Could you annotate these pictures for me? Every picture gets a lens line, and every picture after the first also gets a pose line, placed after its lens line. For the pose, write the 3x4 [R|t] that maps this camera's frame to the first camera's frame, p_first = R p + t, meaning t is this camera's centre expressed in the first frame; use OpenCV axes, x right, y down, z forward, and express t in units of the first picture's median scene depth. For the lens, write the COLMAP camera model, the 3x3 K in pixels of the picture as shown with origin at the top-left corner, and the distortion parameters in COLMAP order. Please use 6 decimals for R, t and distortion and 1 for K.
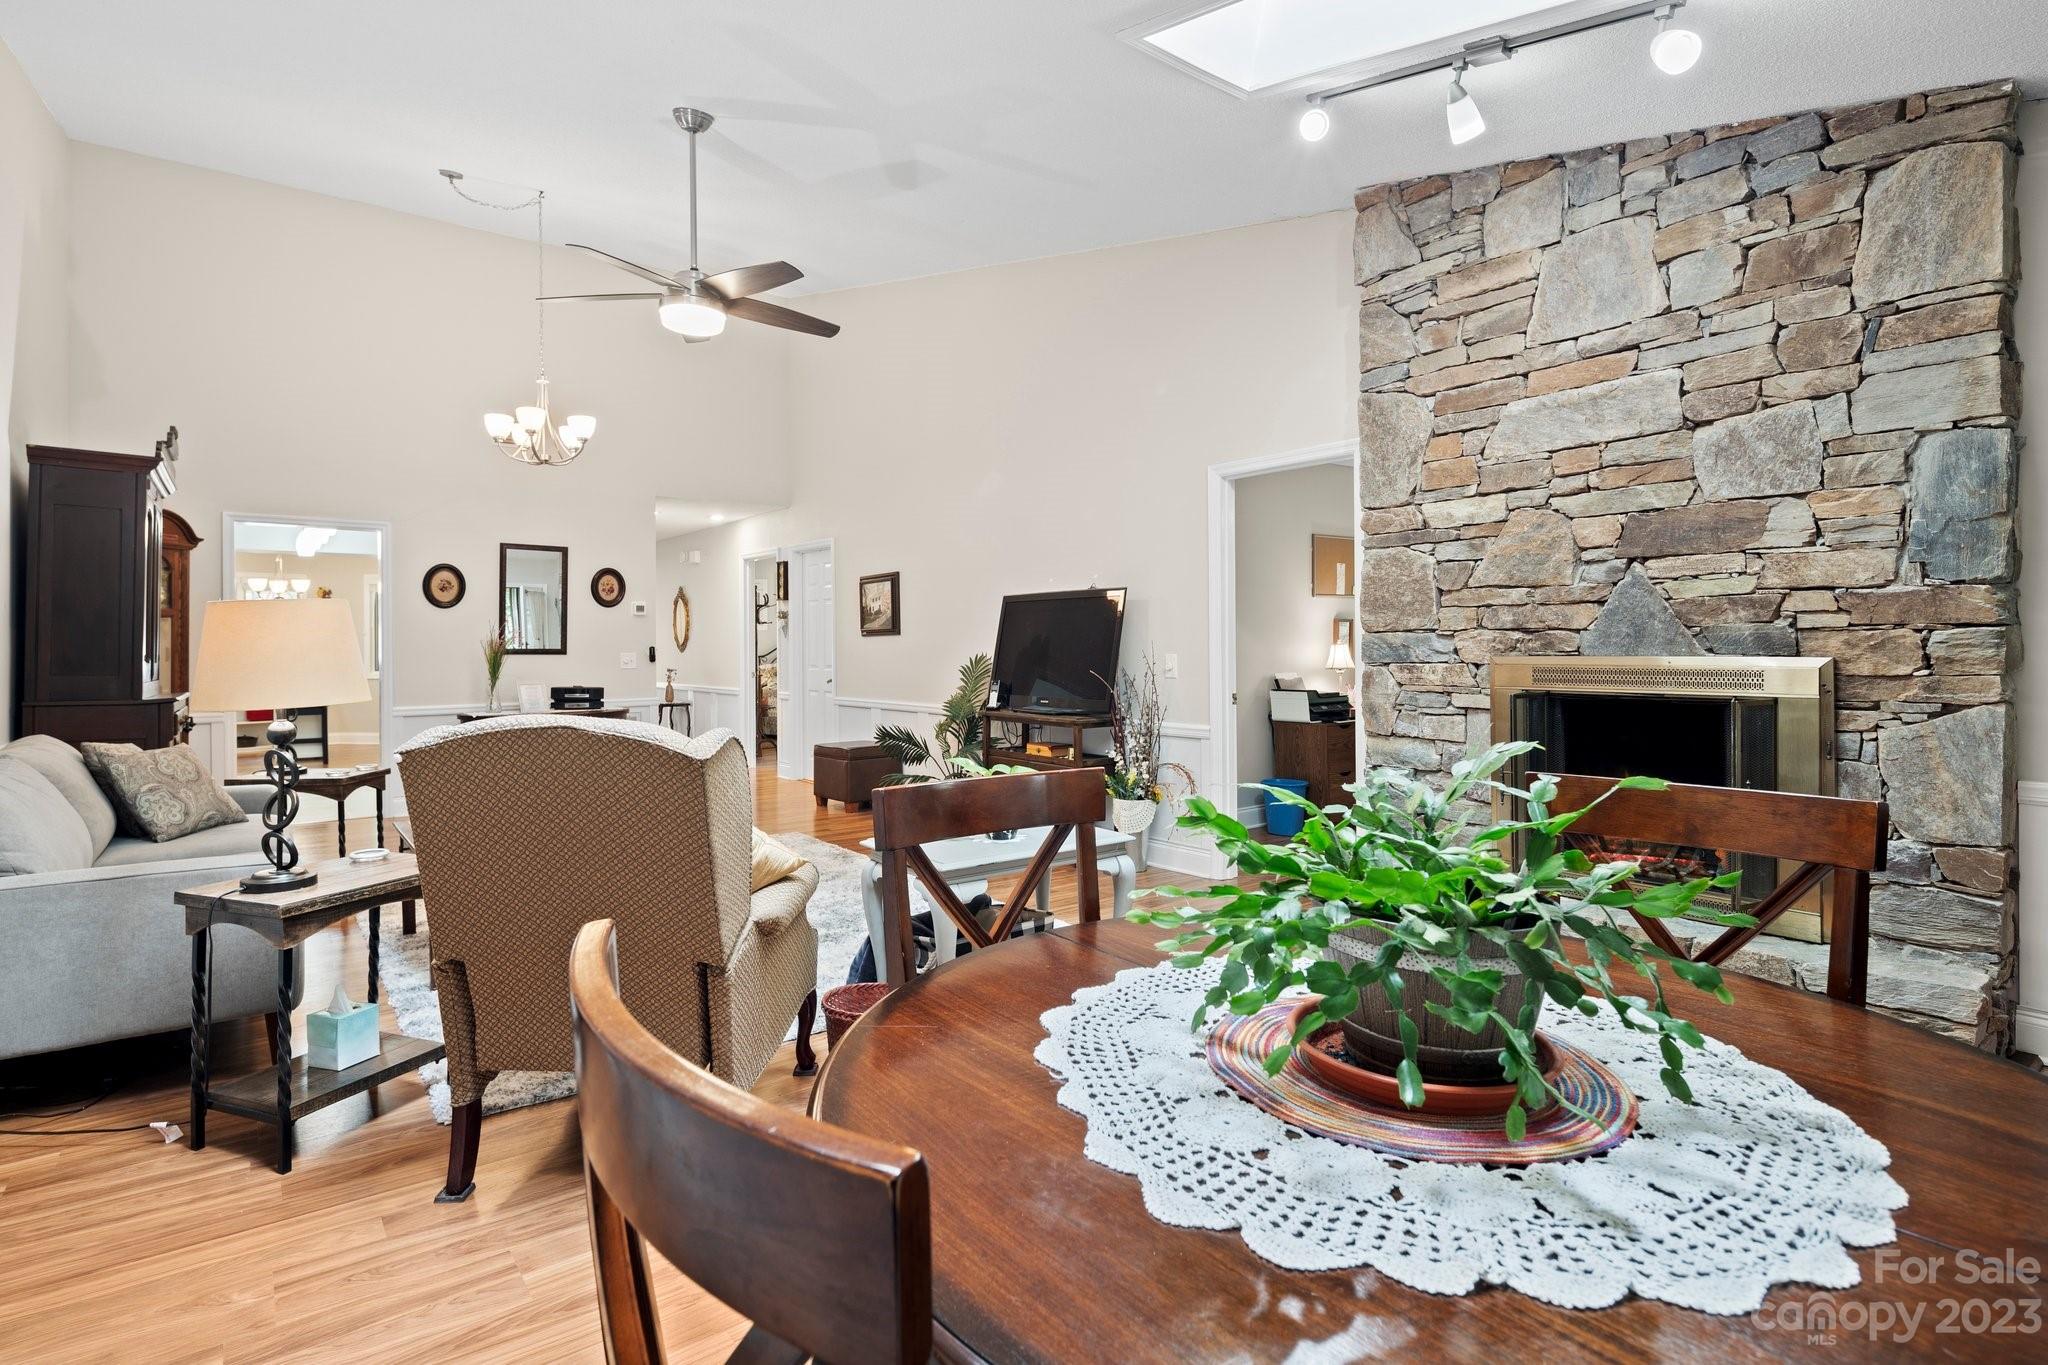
lens RADIAL K [[1024.4, 0, 1000.5], [0, 1024.4, 645.9], [0, 0, 1]] dist [0.001602, 0.000224]
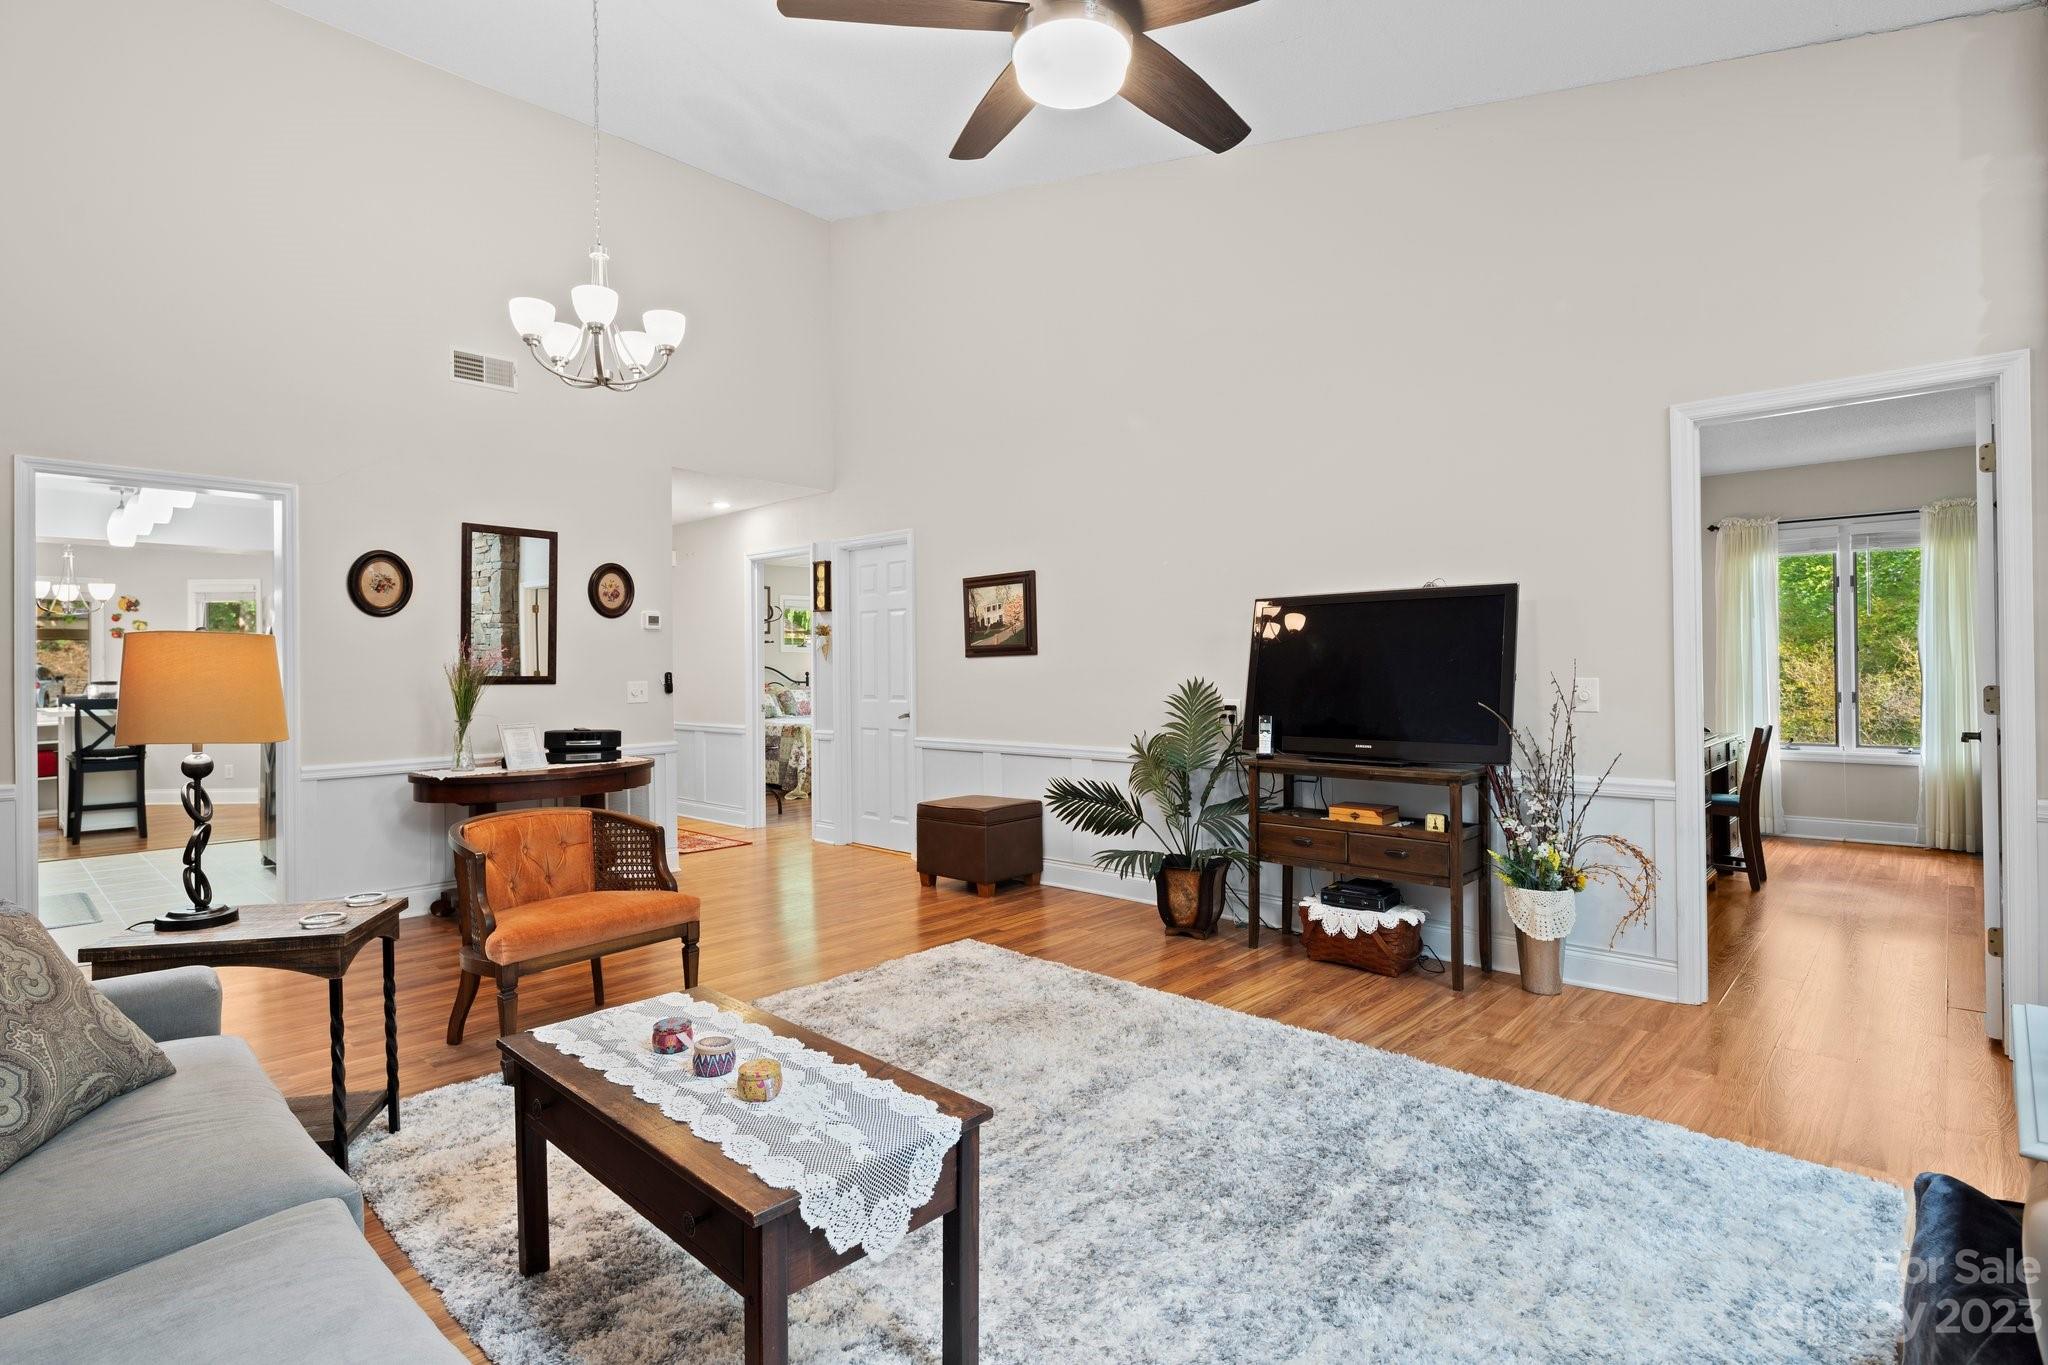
lens RADIAL K [[1003.7, 0, 1000.1], [0, 1003.7, 663.4], [0, 0, 1]] dist [0.002844, 0.000427]
pose [[0.986466, -0.004107, 0.163917, -0.522324], [0.005182, 0.999968, -0.006133, 0.000068], [-0.163887, 0.006900, 0.986455, 0.591601]]
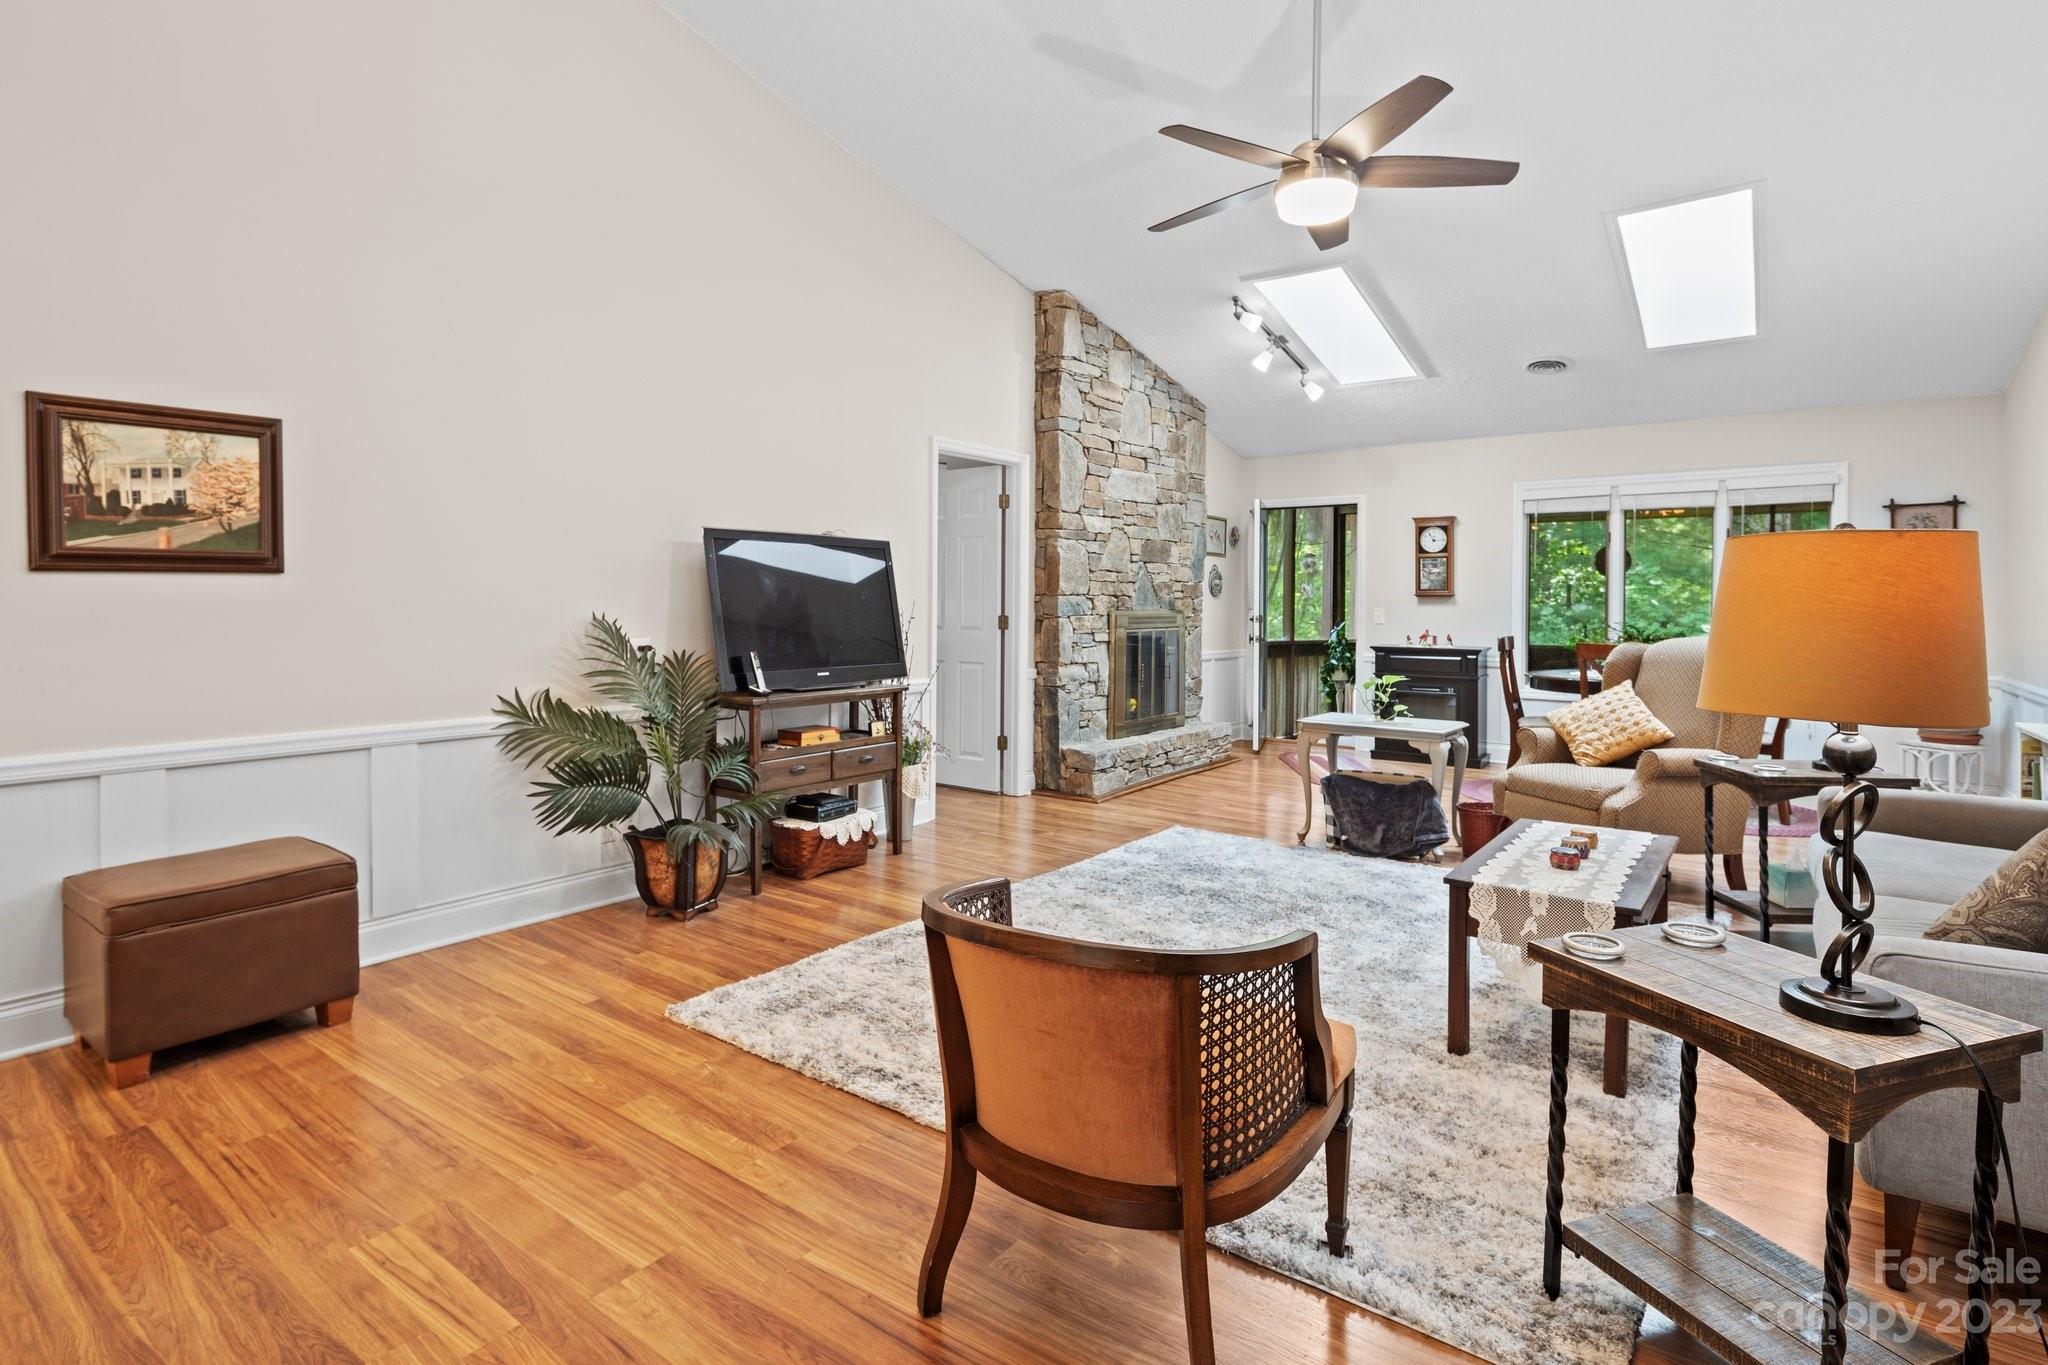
lens RADIAL K [[1021.2, 0, 1024.9], [0, 1021.2, 612.6], [0, 0, 1]] dist [0.001377, 0.000495]
pose [[-0.286897, -0.007210, 0.957934, -1.233778], [-0.003515, 0.999973, 0.006473, 0.002693], [-0.957955, -0.001510, -0.286915, 1.766683]]
